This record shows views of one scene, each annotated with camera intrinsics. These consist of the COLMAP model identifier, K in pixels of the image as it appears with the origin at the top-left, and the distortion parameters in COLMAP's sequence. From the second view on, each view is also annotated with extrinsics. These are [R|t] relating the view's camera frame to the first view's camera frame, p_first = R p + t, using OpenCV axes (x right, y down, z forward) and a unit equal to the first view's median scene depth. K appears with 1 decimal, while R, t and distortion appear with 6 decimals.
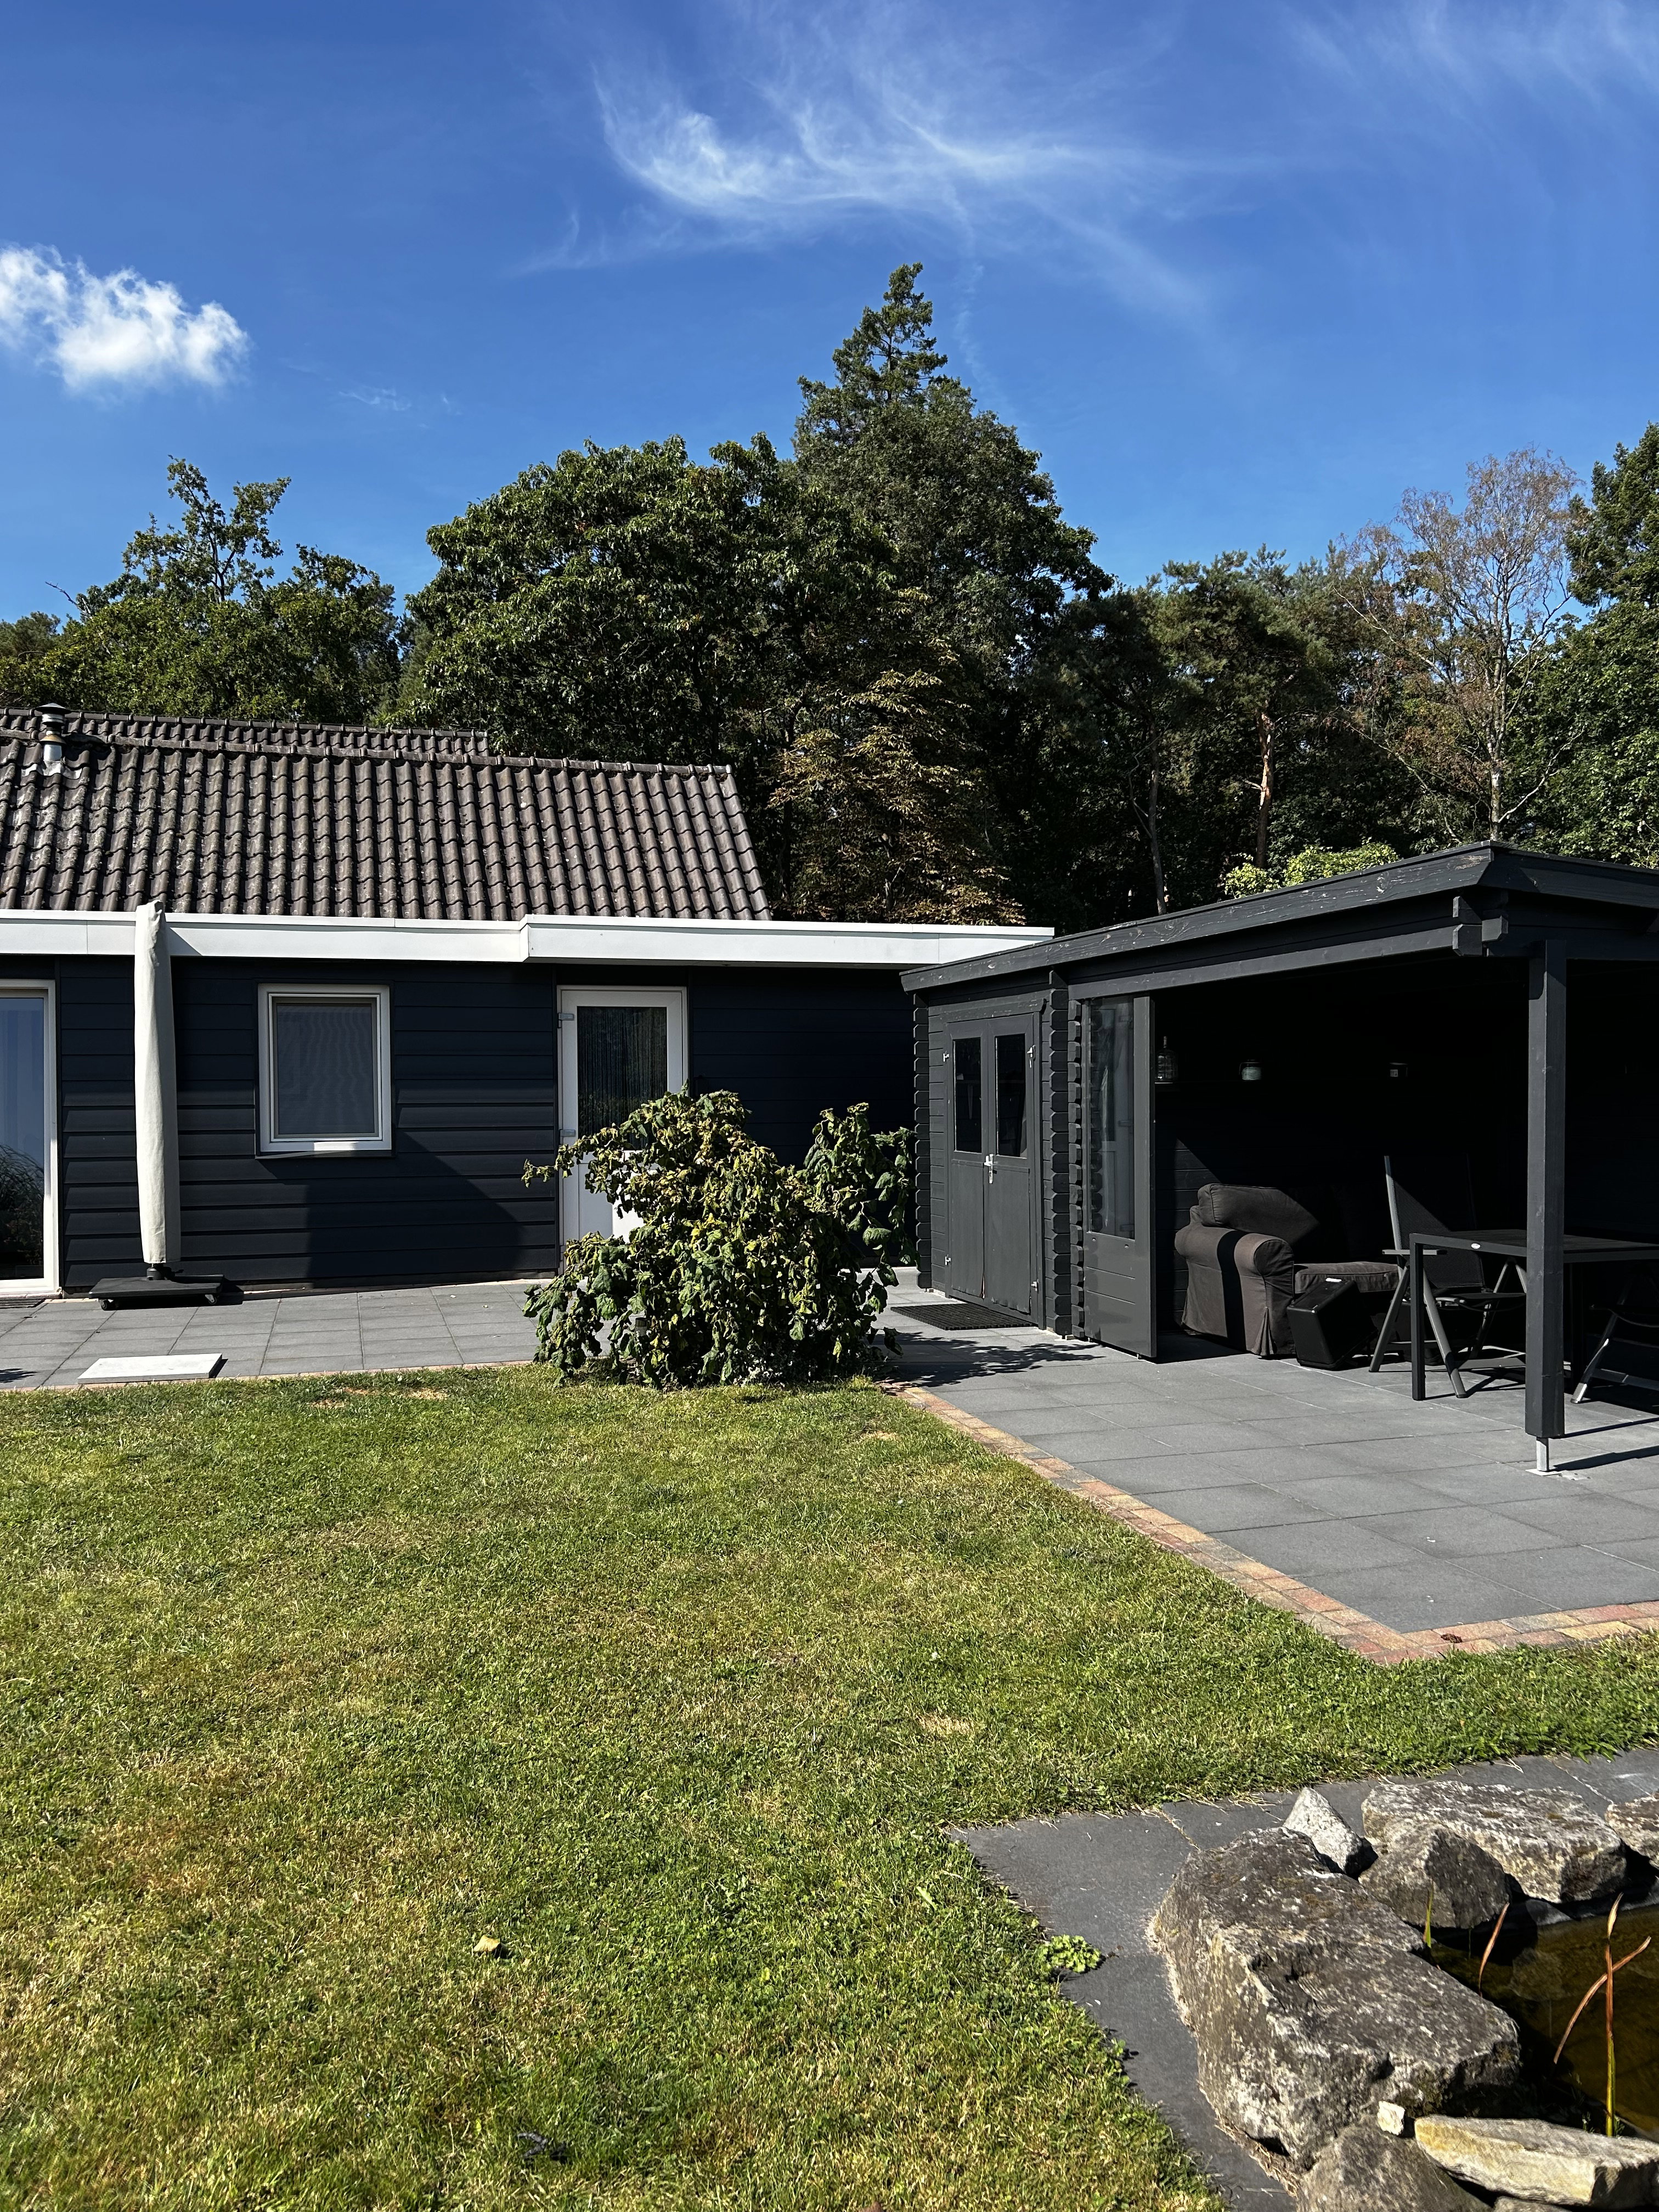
lens RADIAL K [[1630.2, 0, 839.4], [0, 1630.2, 1137.4], [0, 0, 1]] dist [0.119928, -0.328891]
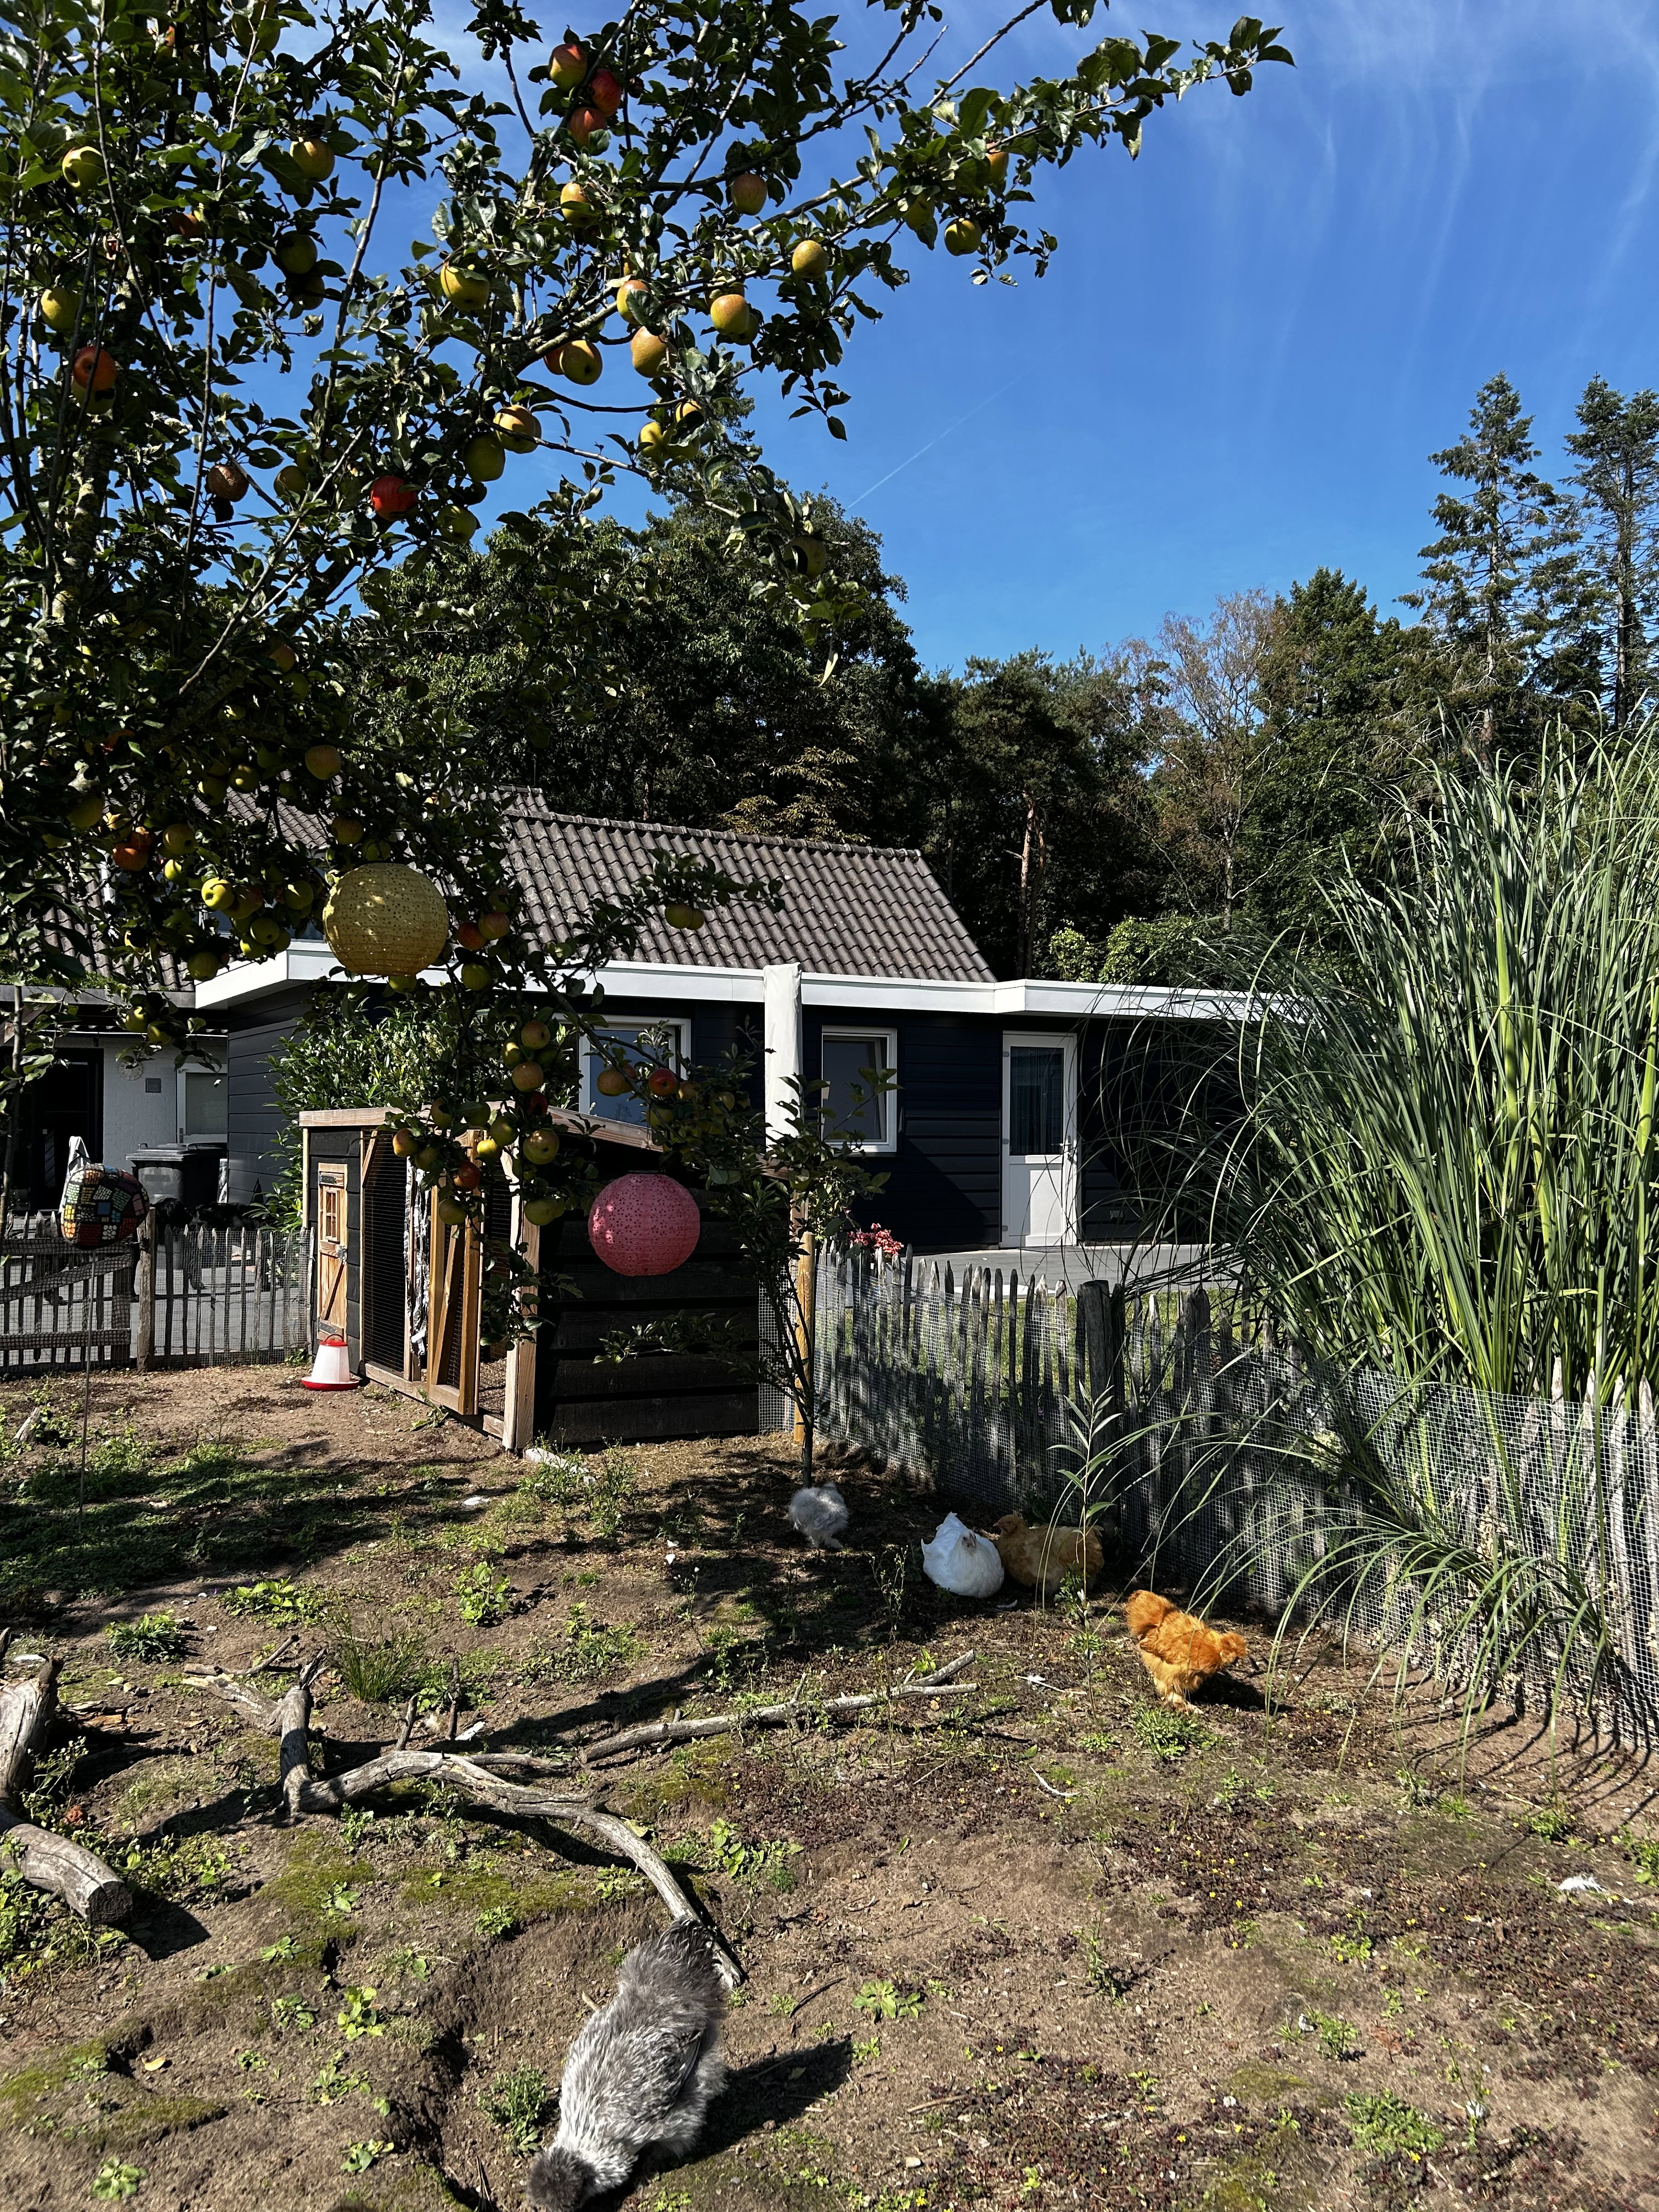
lens RADIAL K [[1682.9, 0, 829.5], [0, 1682.9, 1106.0], [0, 0, 1]] dist [0.034156, -0.039840]
pose [[0.968760, 0.015972, 0.247486, -0.459996], [-0.005539, 0.999068, -0.042797, 0.020499], [-0.247939, 0.040090, 0.967946, -0.213404]]
